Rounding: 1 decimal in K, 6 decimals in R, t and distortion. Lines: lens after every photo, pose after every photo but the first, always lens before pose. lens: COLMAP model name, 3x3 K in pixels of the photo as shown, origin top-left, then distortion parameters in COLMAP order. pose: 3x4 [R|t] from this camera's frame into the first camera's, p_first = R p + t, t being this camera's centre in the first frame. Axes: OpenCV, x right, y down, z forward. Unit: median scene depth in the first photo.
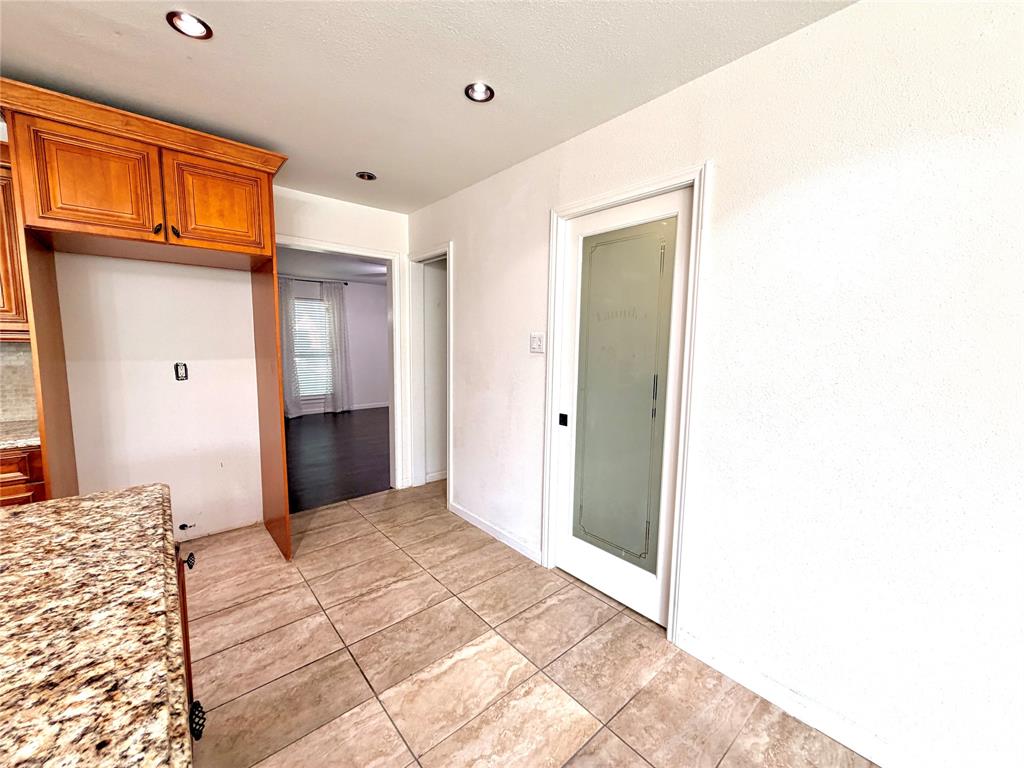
lens RADIAL K [[411.2, 0, 512.0], [0, 411.2, 384.0], [0, 0, 1]] dist [-0.001181, -0.000112]
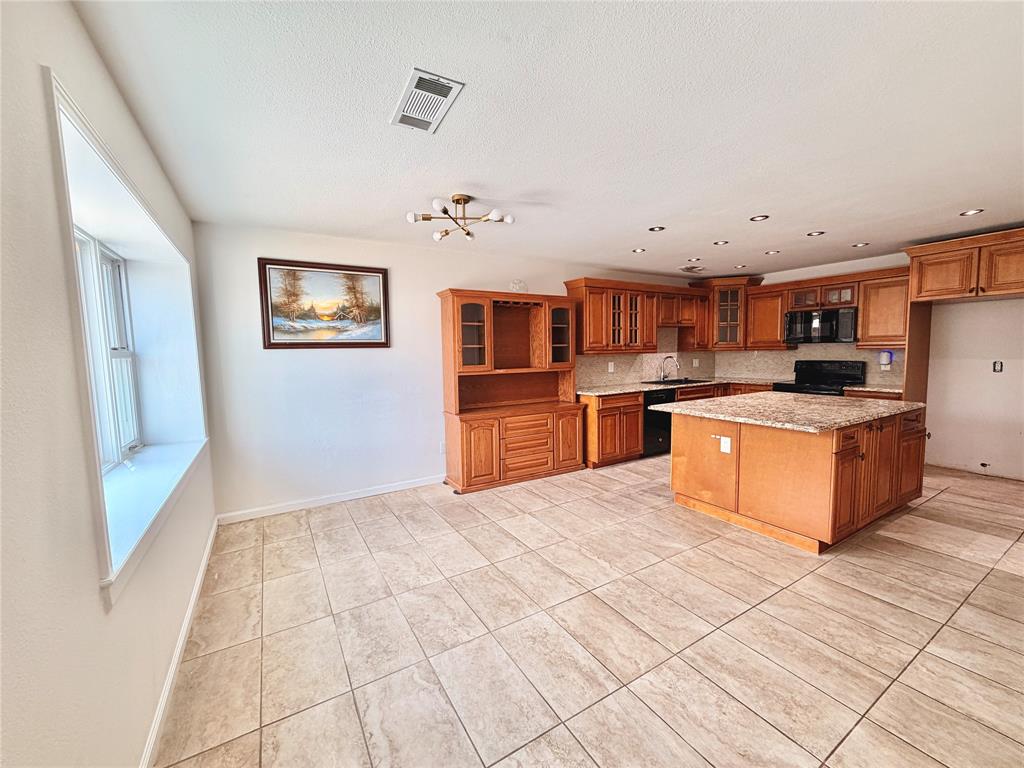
lens RADIAL K [[411.2, 0, 512.0], [0, 411.2, 384.0], [0, 0, 1]] dist [-0.001181, -0.000112]
pose [[-0.156596, 0.071236, -0.985091, 1.398376], [-0.089683, 0.992250, 0.086010, 0.089841], [0.983583, 0.101814, -0.148993, -0.791952]]
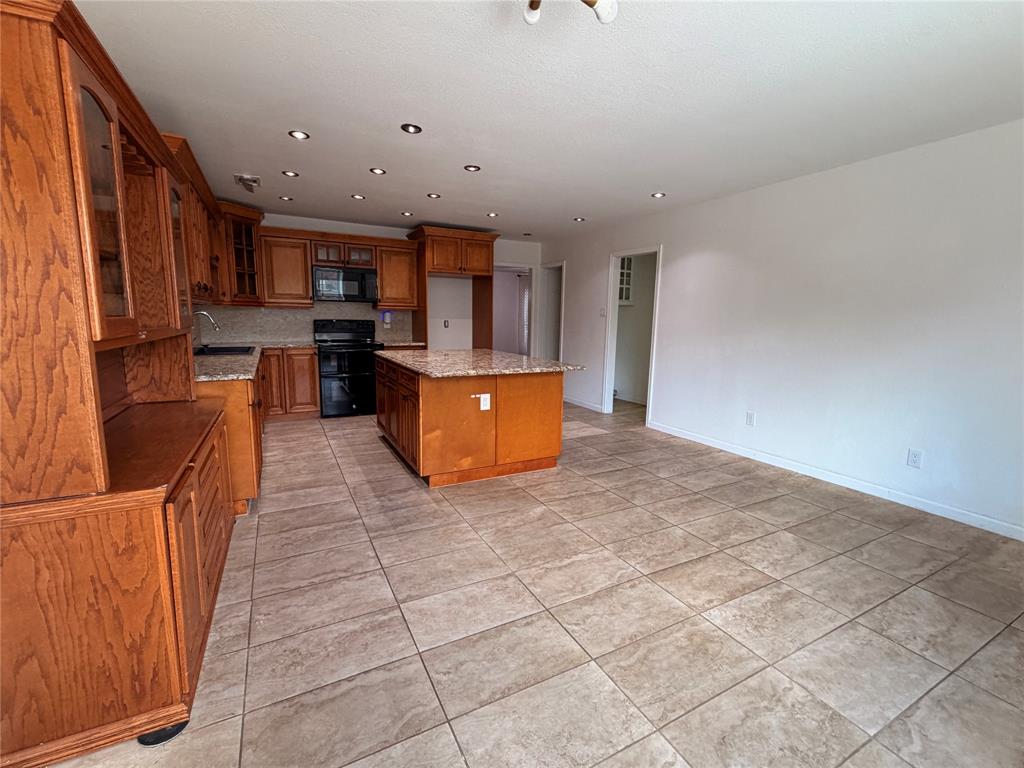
lens RADIAL K [[442.7, 0, 522.3], [0, 442.7, 377.9], [0, 0, 1]] dist [0.002830, -0.000024]
pose [[0.978184, 0.034484, -0.204858, 0.171835], [-0.028305, 0.999054, 0.033017, 0.238695], [0.205803, -0.026498, 0.978235, -1.803147]]
